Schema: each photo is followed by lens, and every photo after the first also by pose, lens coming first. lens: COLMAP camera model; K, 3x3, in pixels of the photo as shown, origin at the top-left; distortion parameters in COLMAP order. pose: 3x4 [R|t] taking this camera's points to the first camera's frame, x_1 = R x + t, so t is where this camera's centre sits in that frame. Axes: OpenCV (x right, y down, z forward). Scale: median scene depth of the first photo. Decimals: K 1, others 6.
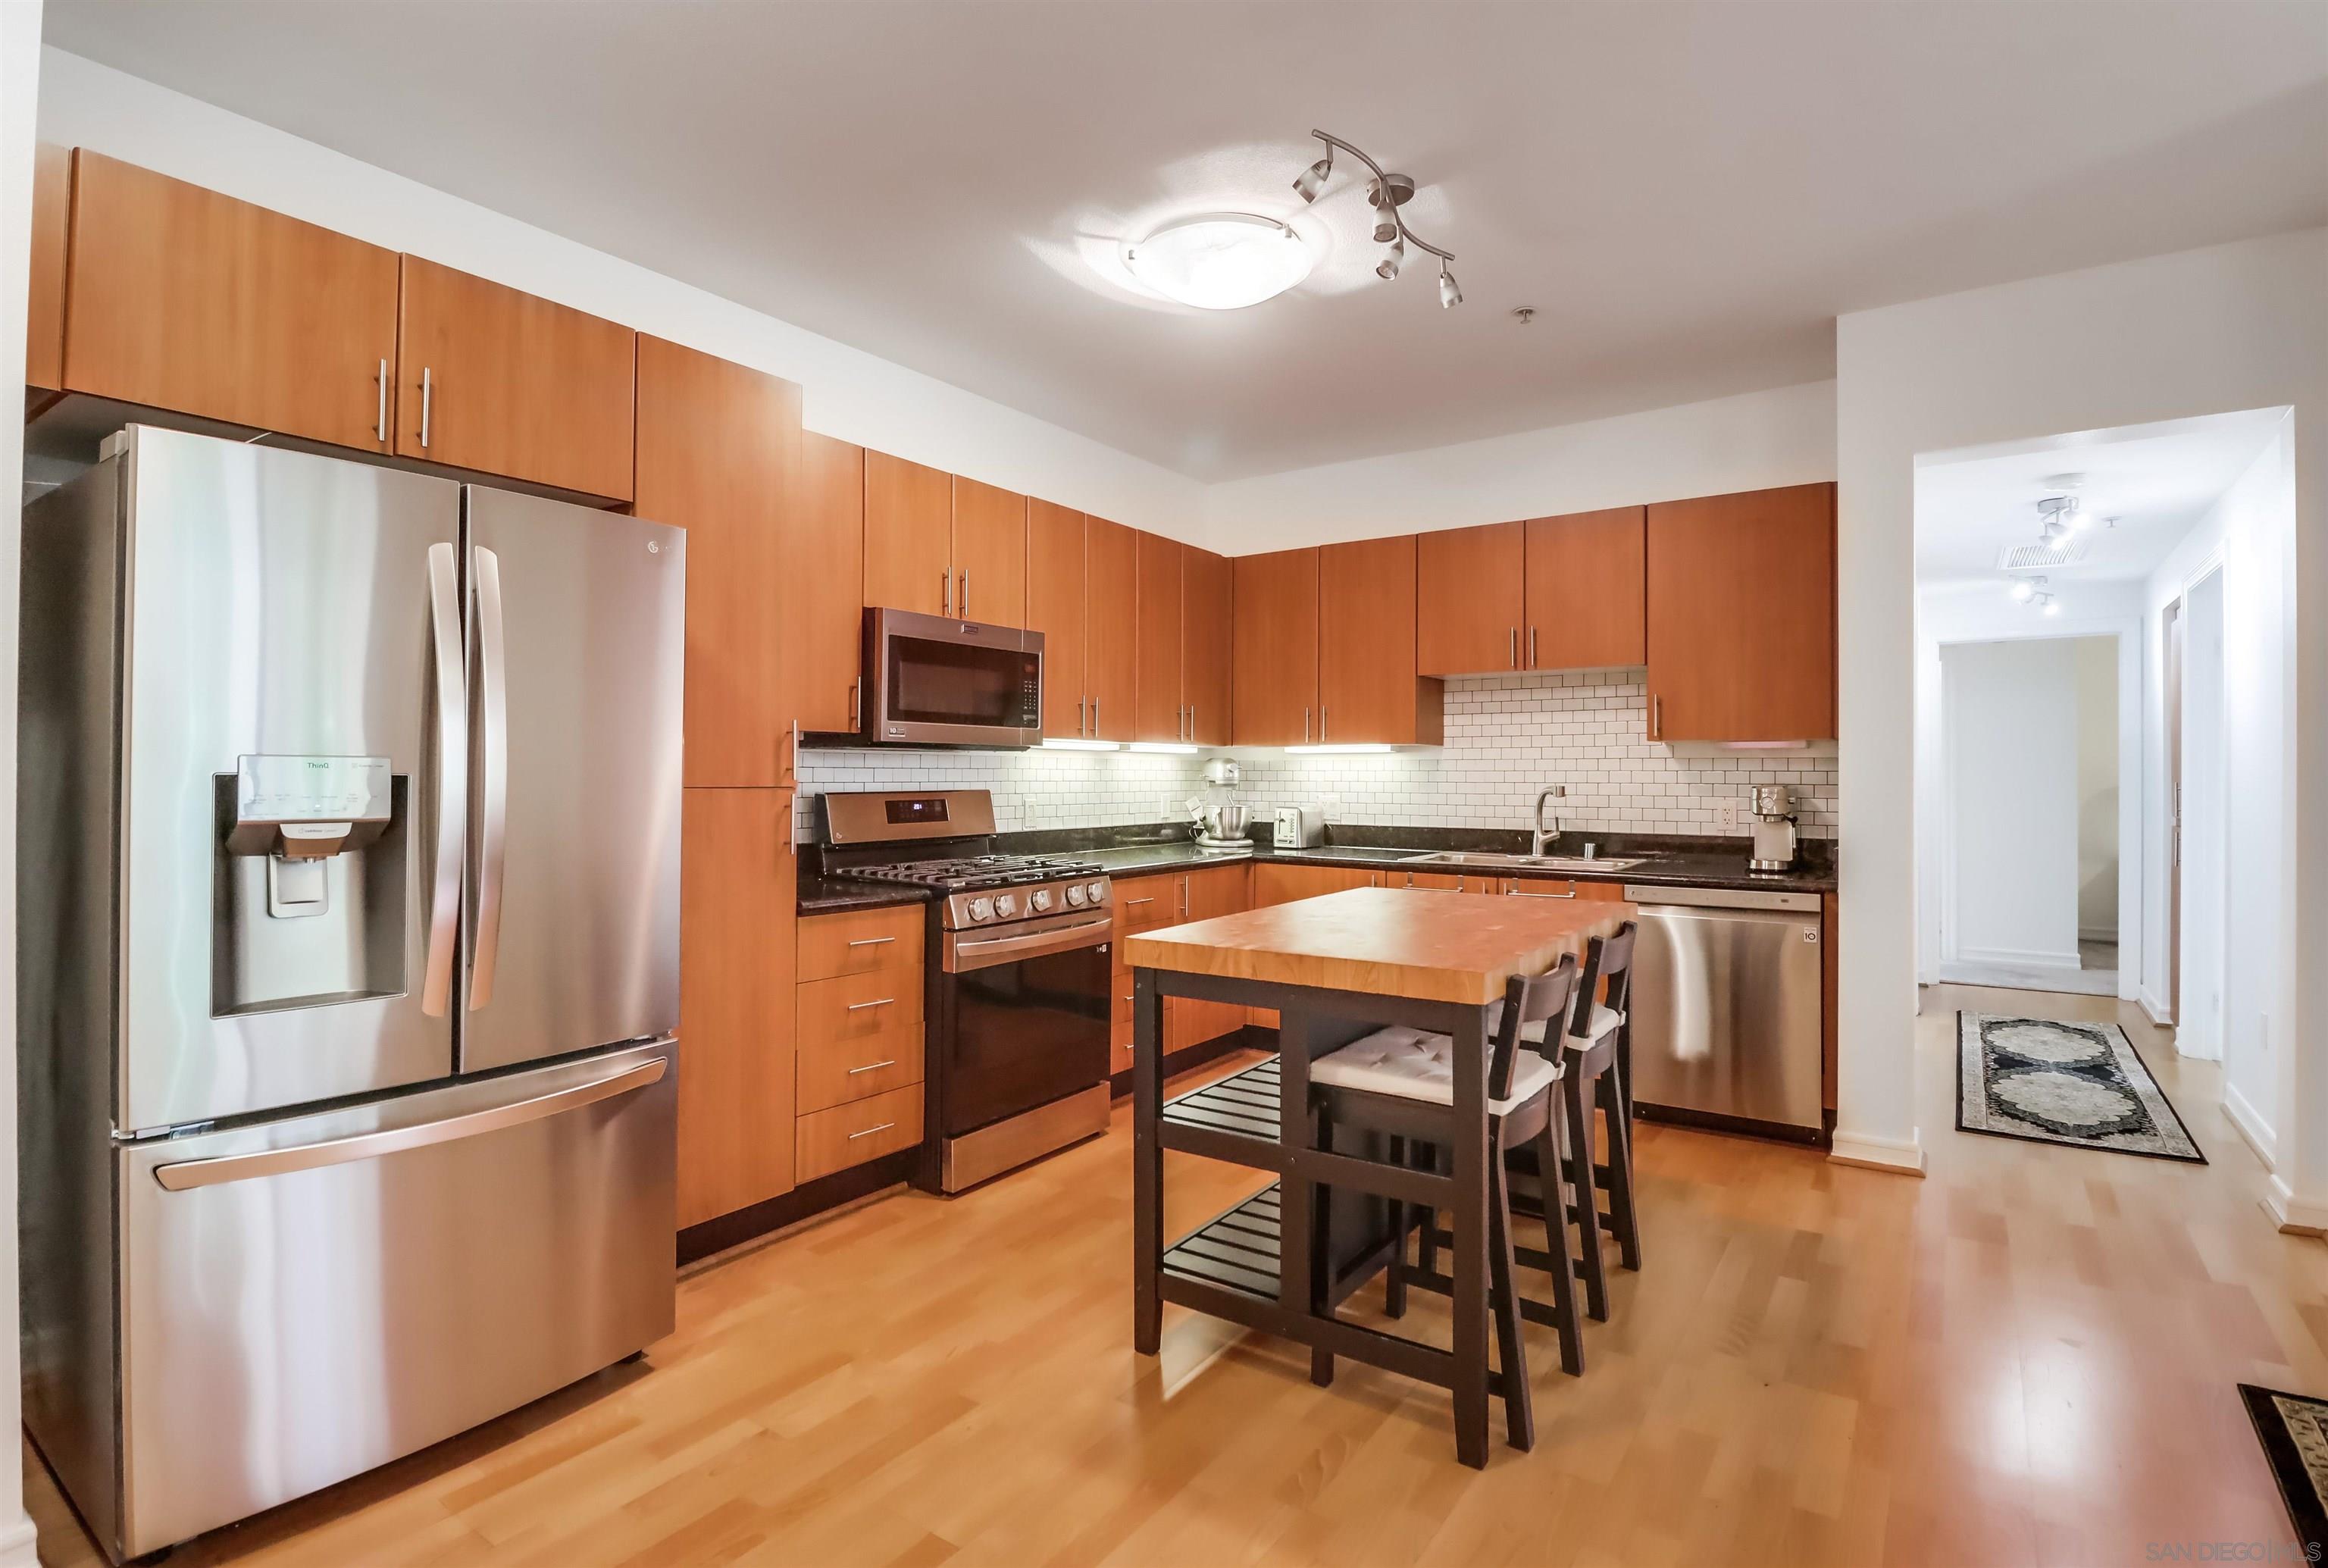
lens RADIAL K [[1148.6, 0, 1153.8], [0, 1148.6, 762.9], [0, 0, 1]] dist [0.019583, -0.014353]
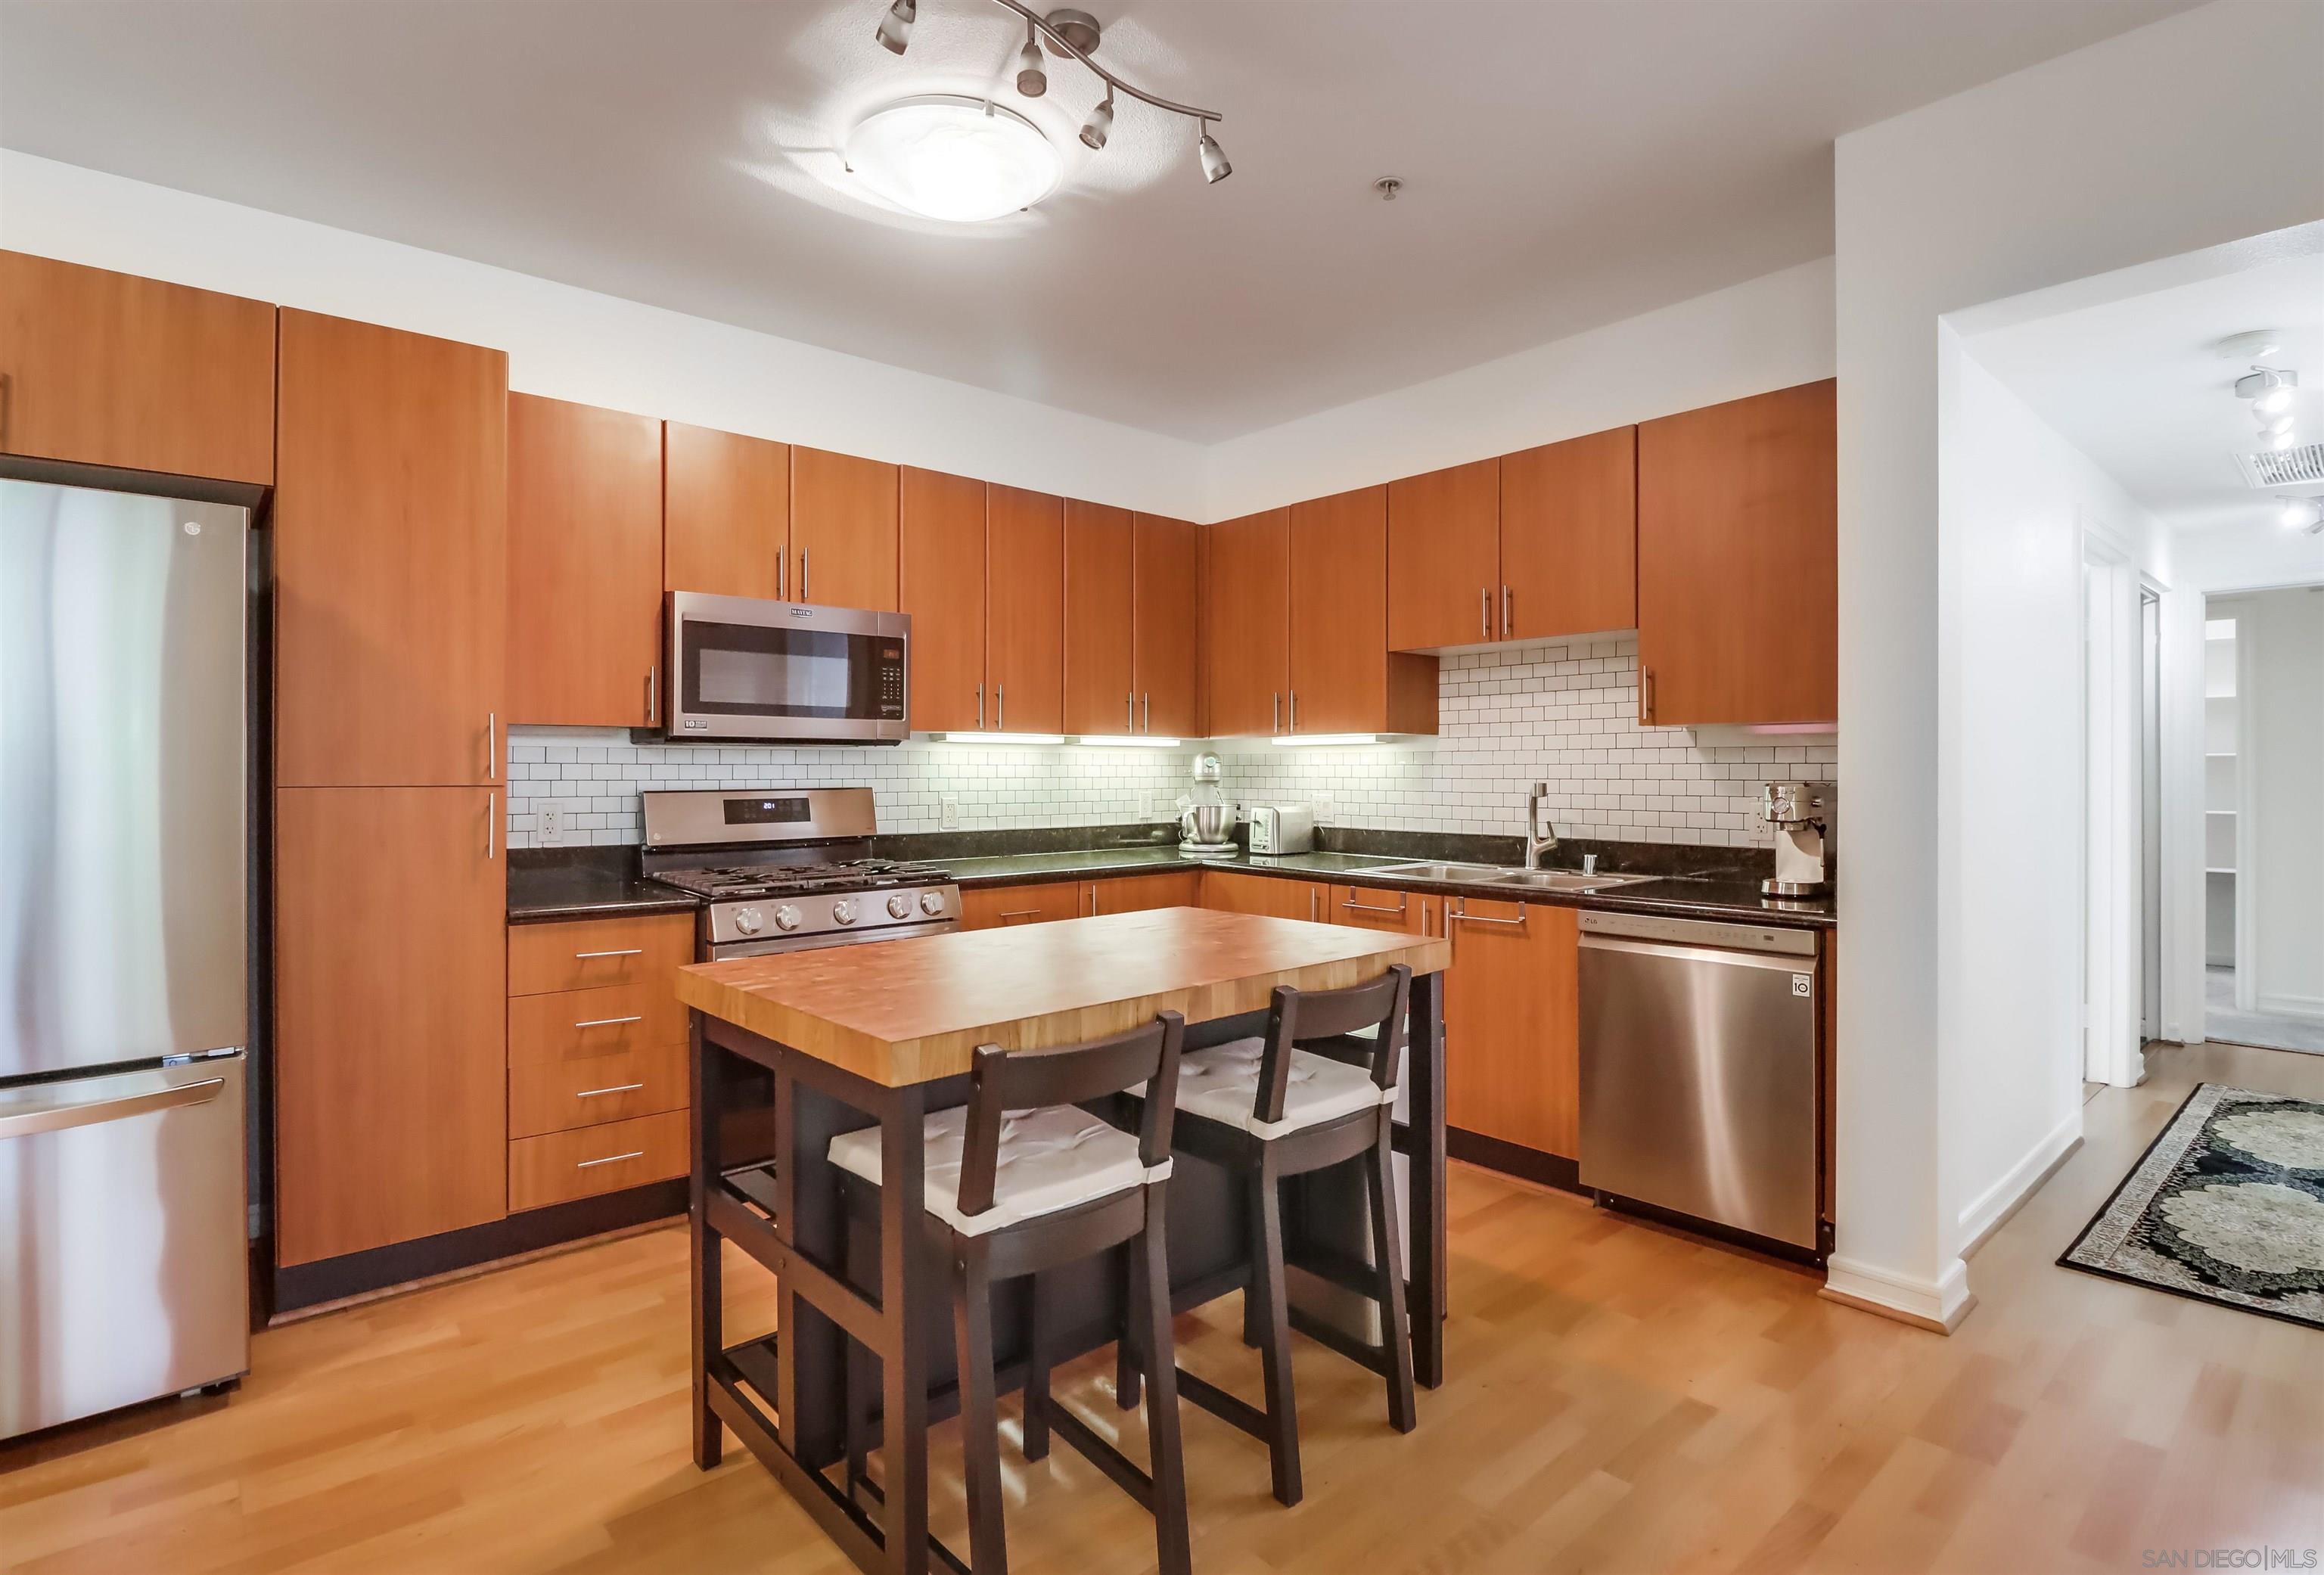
lens RADIAL K [[1149.9, 0, 1144.3], [0, 1149.9, 762.9], [0, 0, 1]] dist [0.002742, -0.010221]
pose [[0.969312, -0.004663, -0.245789, 0.275574], [0.005746, 0.999977, 0.003689, 0.001303], [0.245766, -0.004988, 0.969316, 0.150890]]
